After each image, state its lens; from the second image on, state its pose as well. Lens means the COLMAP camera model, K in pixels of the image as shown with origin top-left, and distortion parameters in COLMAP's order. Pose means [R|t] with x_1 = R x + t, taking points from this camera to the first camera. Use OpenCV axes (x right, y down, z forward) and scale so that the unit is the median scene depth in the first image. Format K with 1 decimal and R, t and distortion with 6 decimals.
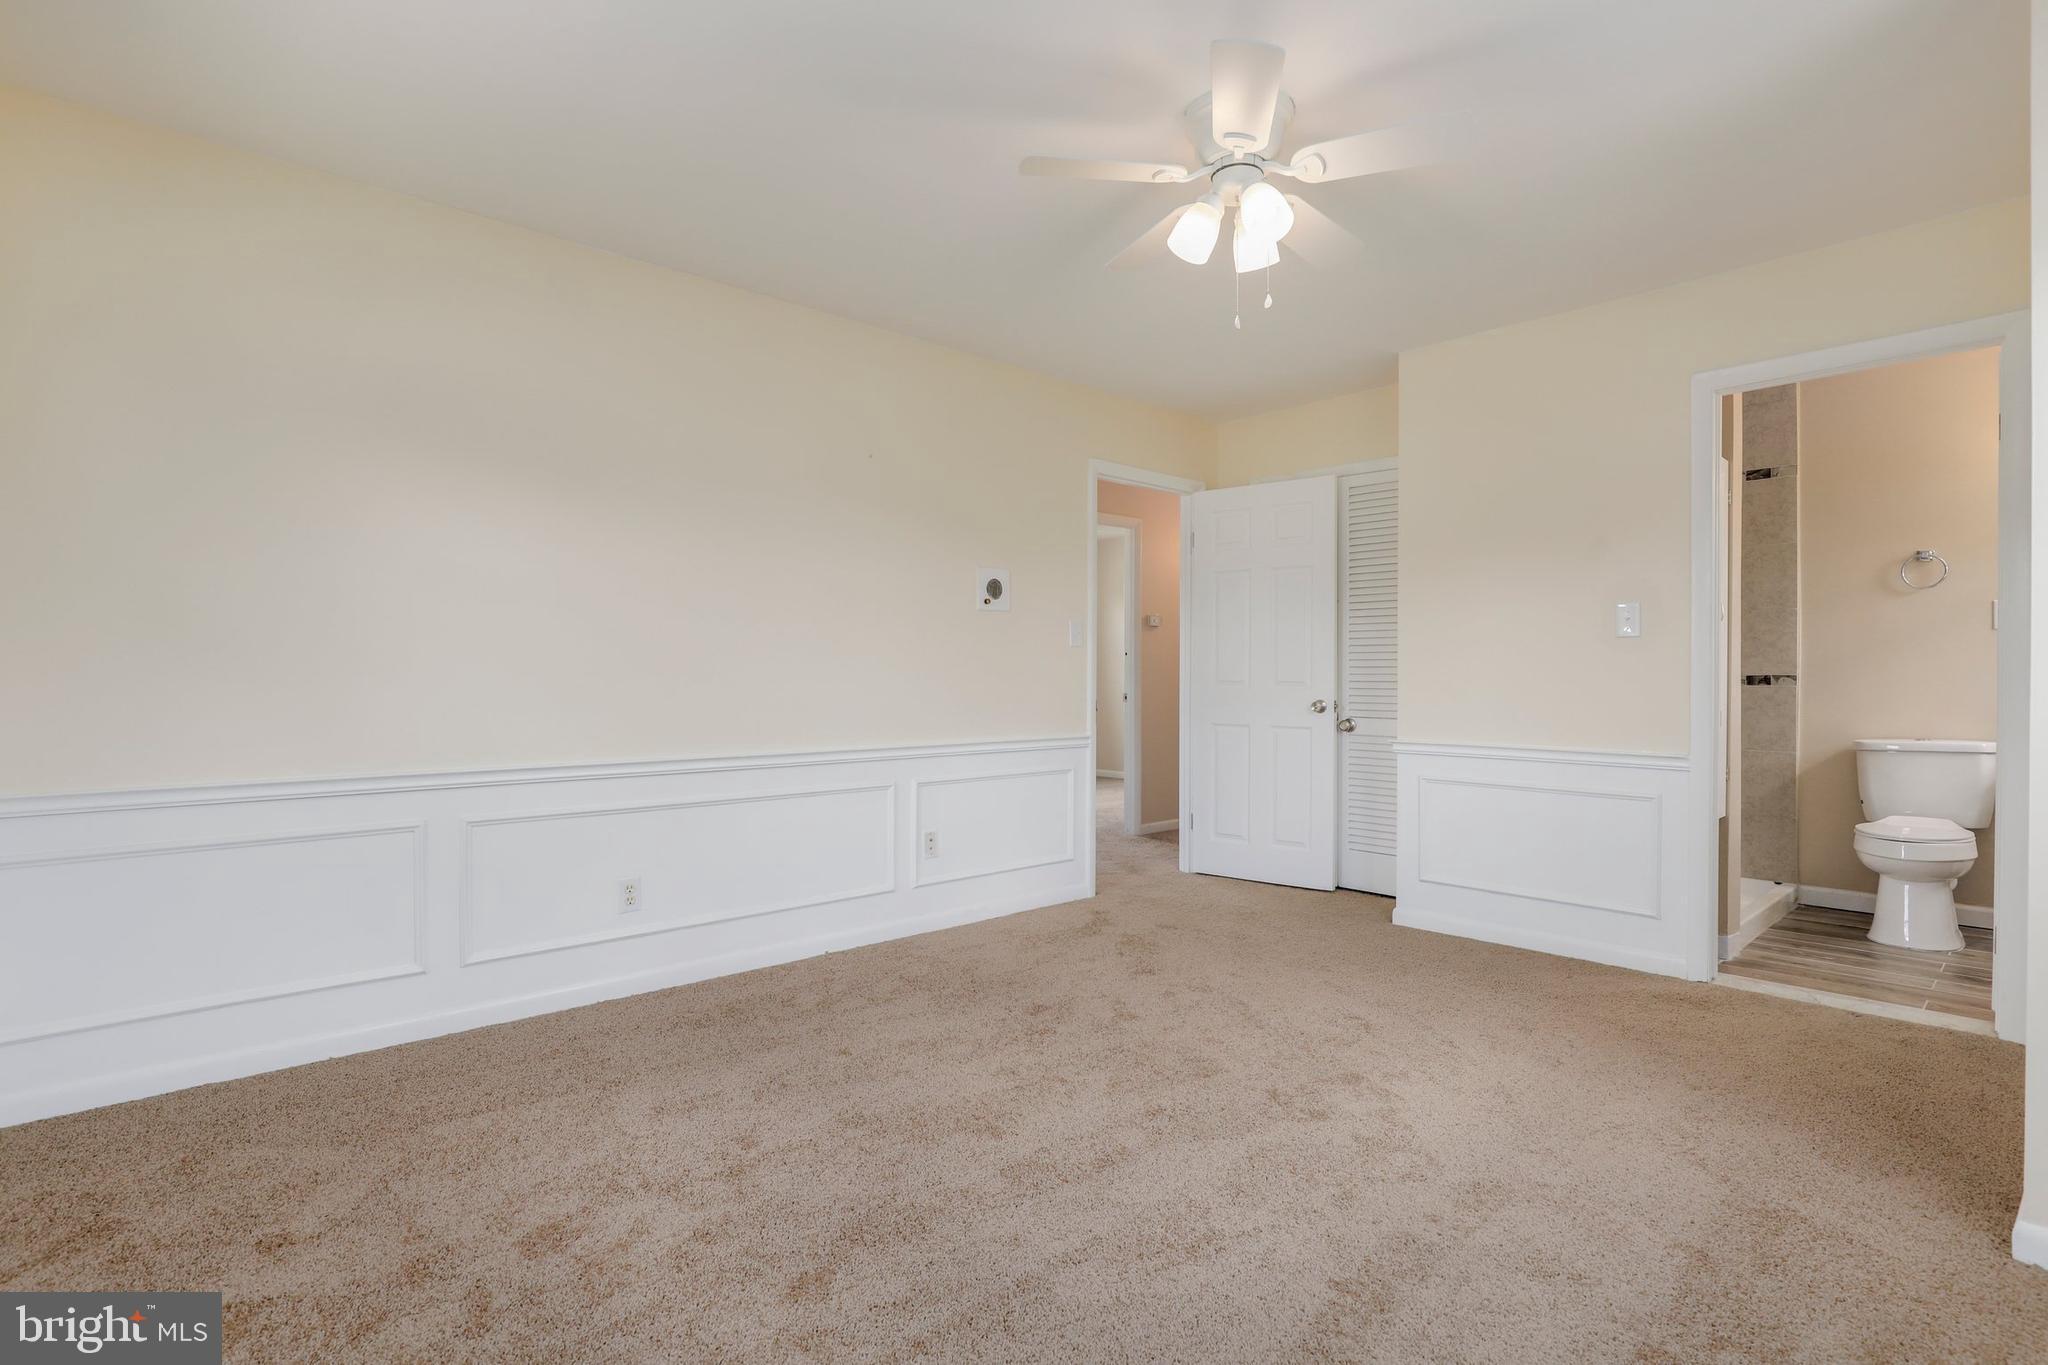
lens RADIAL K [[998.4, 0, 1023.3], [0, 998.4, 688.0], [0, 0, 1]] dist [-0.010311, -0.000033]
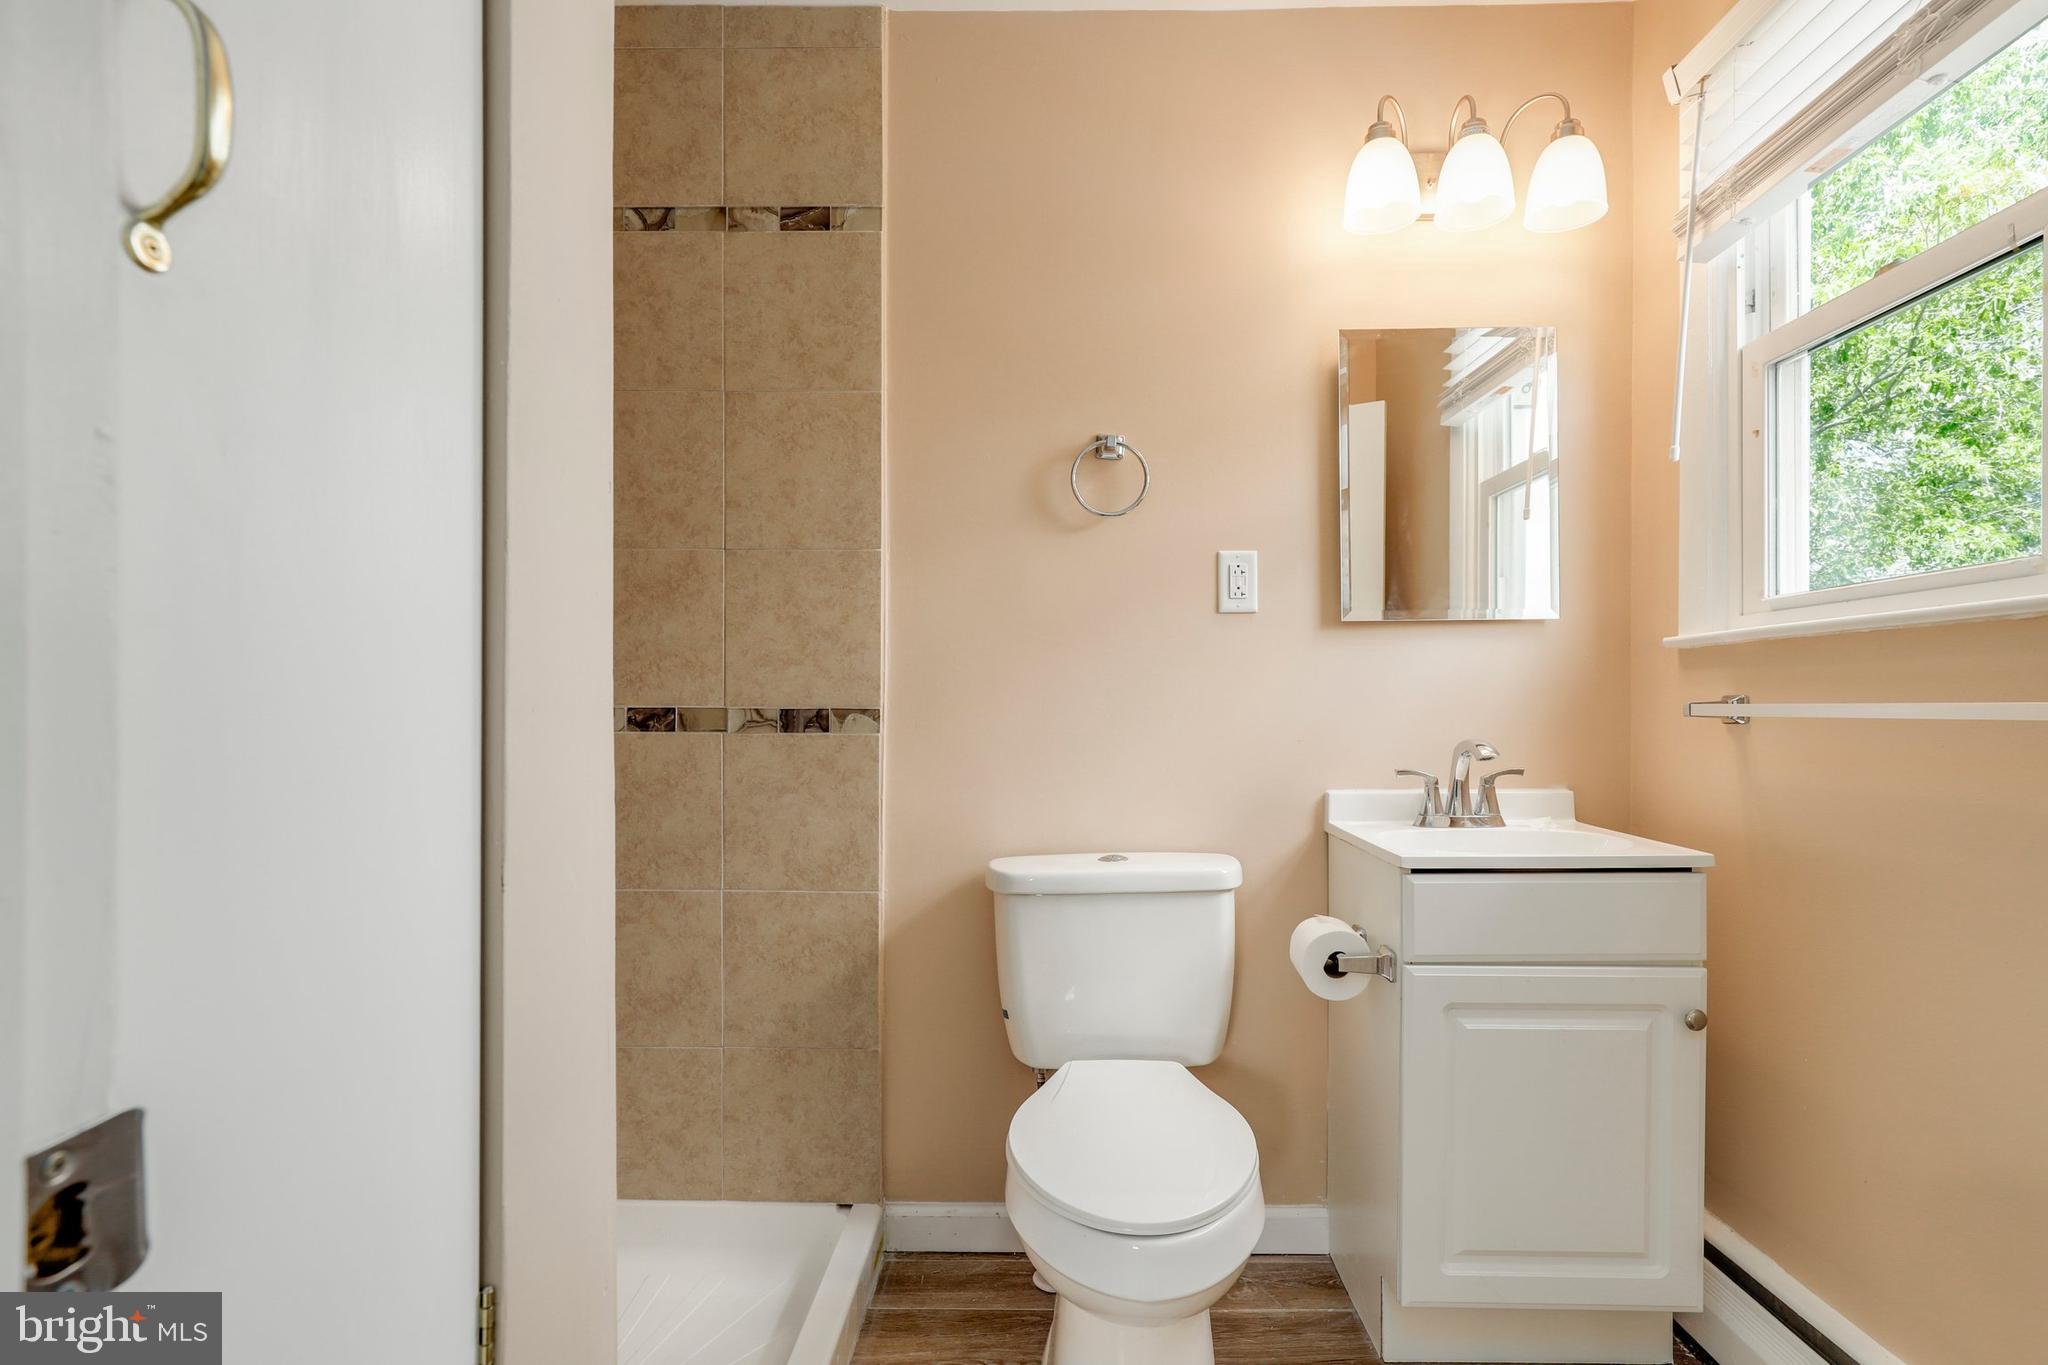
lens RADIAL K [[998.4, 0, 1028.0], [0, 998.4, 686.4], [0, 0, 1]] dist [-0.010311, -0.000033]
pose [[0.693358, 0.001174, 0.720592, 0.518014], [0.000525, 0.999998, -0.002135, -0.021442], [-0.720593, 0.001859, 0.693356, 0.660950]]
